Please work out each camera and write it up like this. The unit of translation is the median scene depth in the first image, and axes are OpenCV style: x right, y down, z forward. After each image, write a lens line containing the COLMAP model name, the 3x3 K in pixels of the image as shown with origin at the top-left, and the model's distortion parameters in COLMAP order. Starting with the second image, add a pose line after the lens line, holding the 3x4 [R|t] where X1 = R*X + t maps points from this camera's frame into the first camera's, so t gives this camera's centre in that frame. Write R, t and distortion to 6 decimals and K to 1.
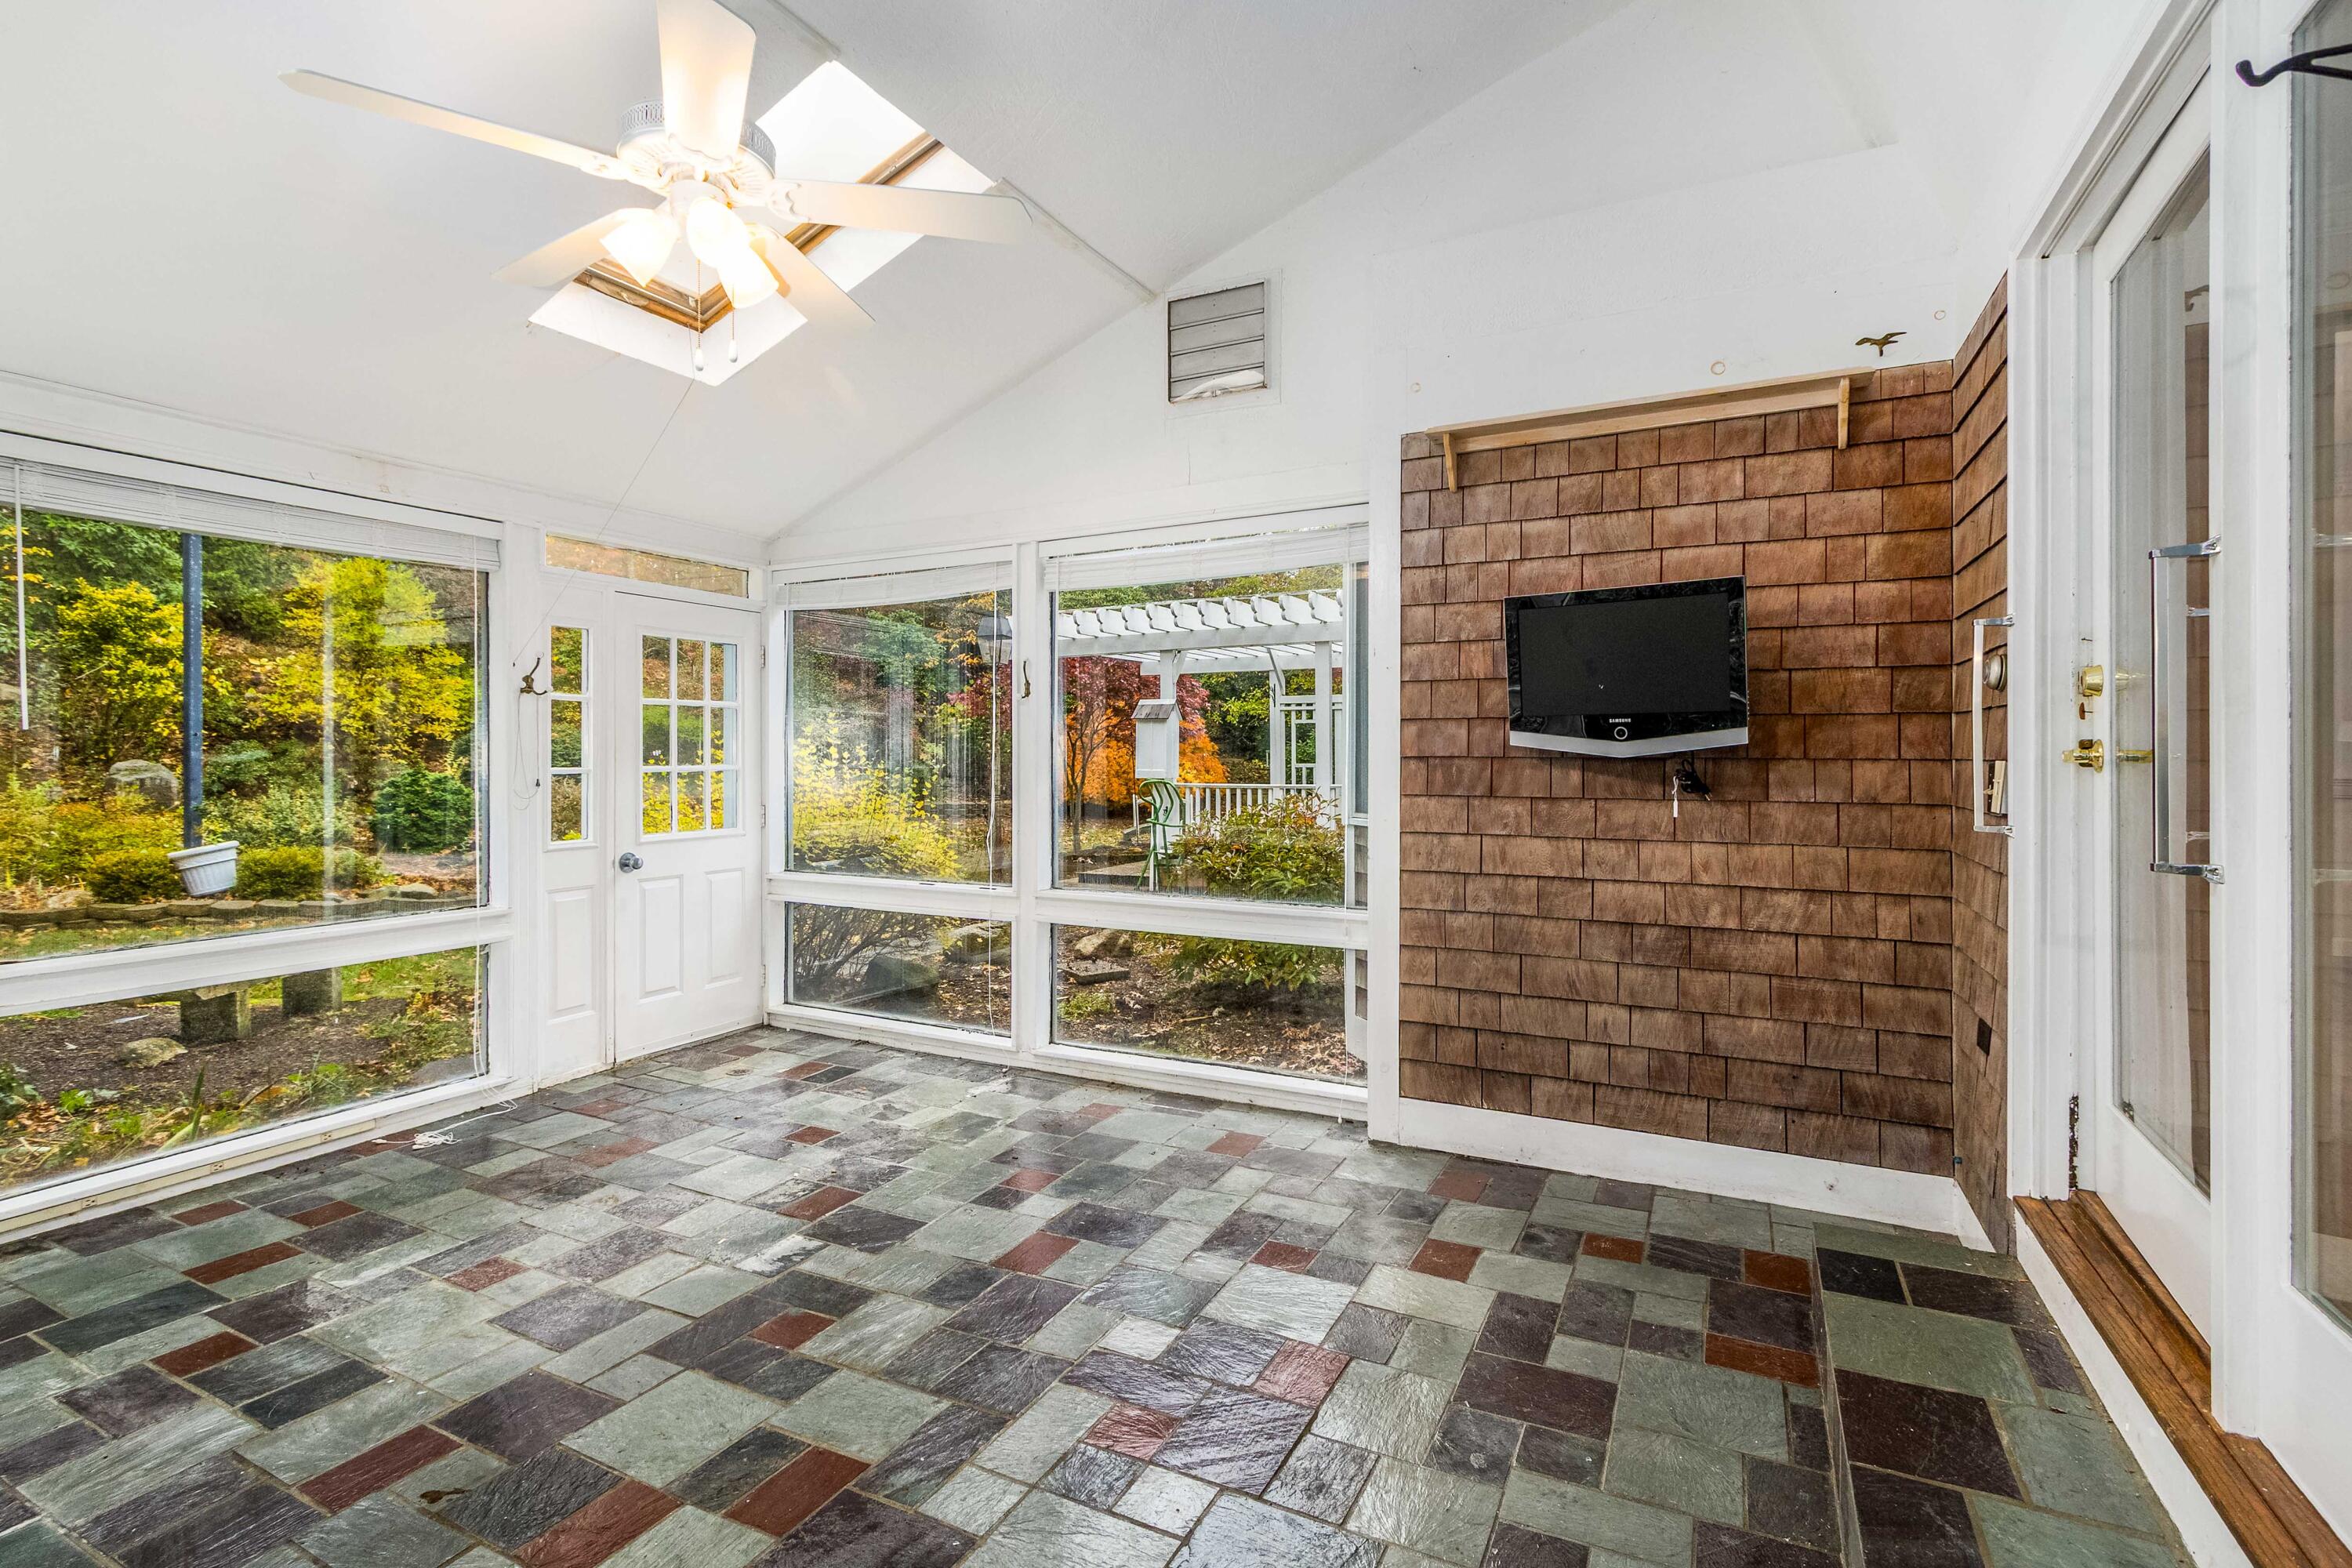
lens RADIAL K [[1099.2, 0, 1155.9], [0, 1099.2, 767.6], [0, 0, 1]] dist [0.004889, -0.000459]
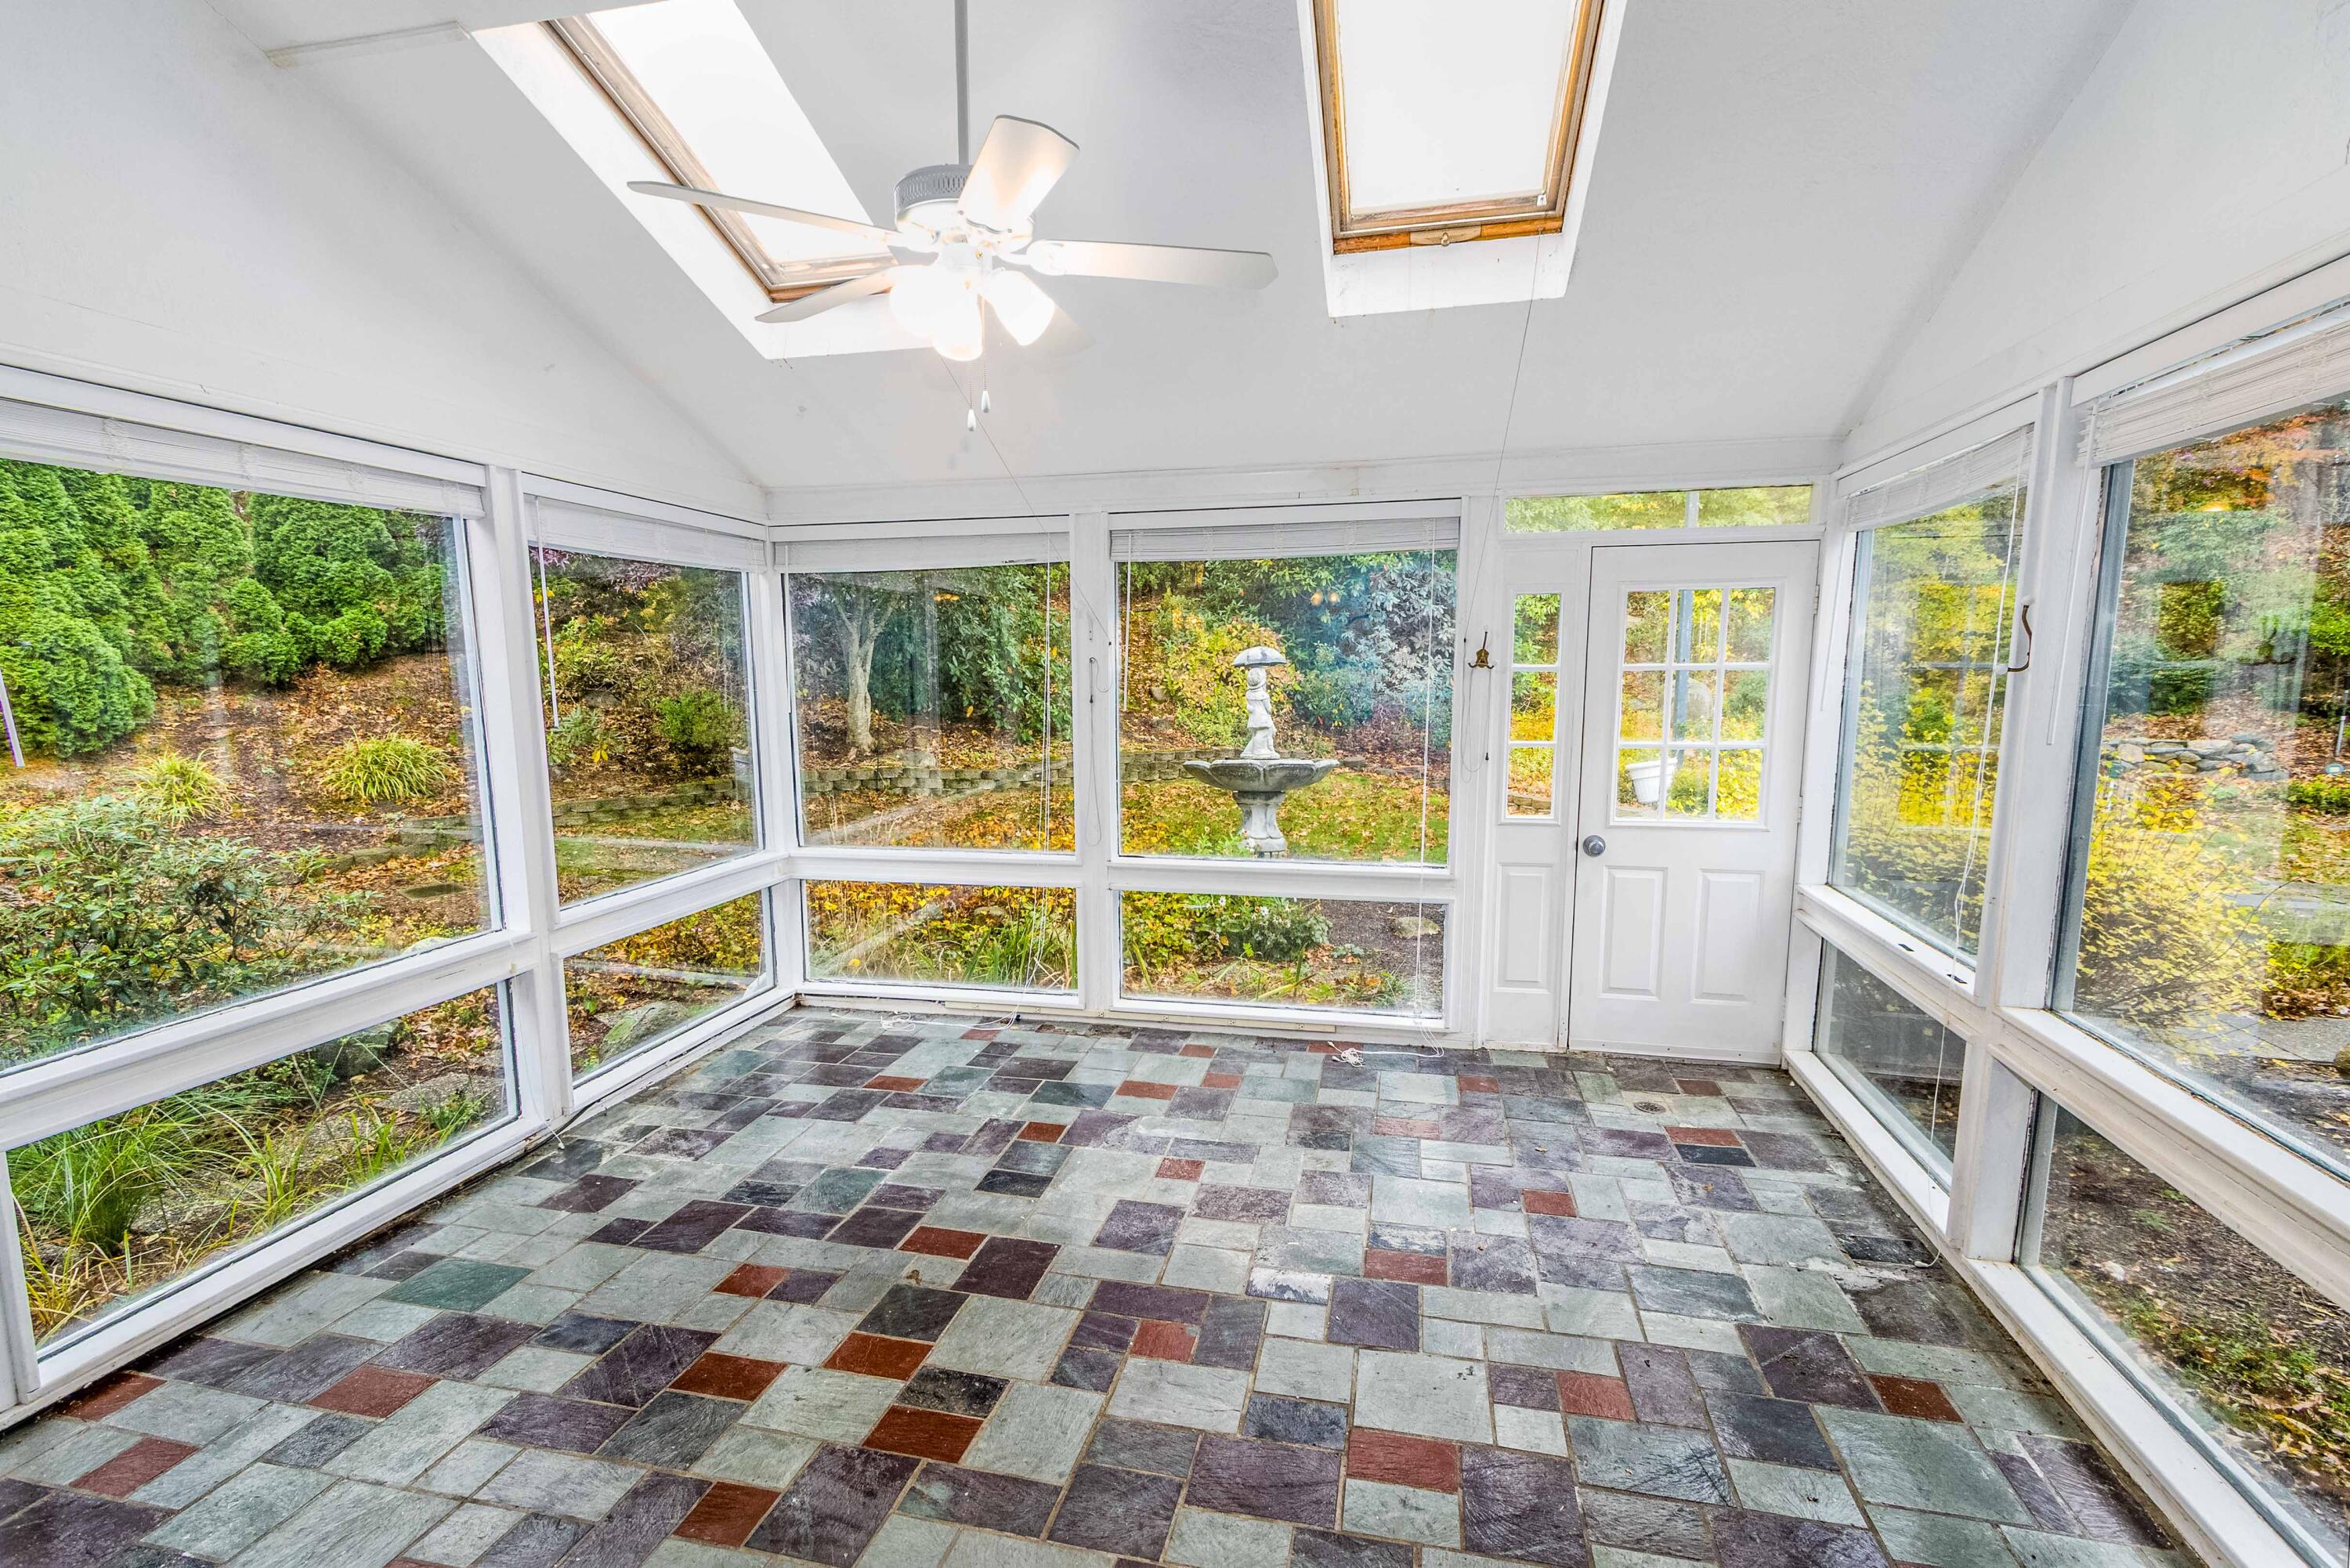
lens RADIAL K [[1134.5, 0, 1169.2], [0, 1134.5, 836.7], [0, 0, 1]] dist [0.002905, -0.000087]
pose [[0.242096, 0.151331, -0.958378, 0.487093], [-0.003167, 0.987880, 0.155190, -0.095900], [0.970247, -0.034535, 0.239641, 0.603466]]
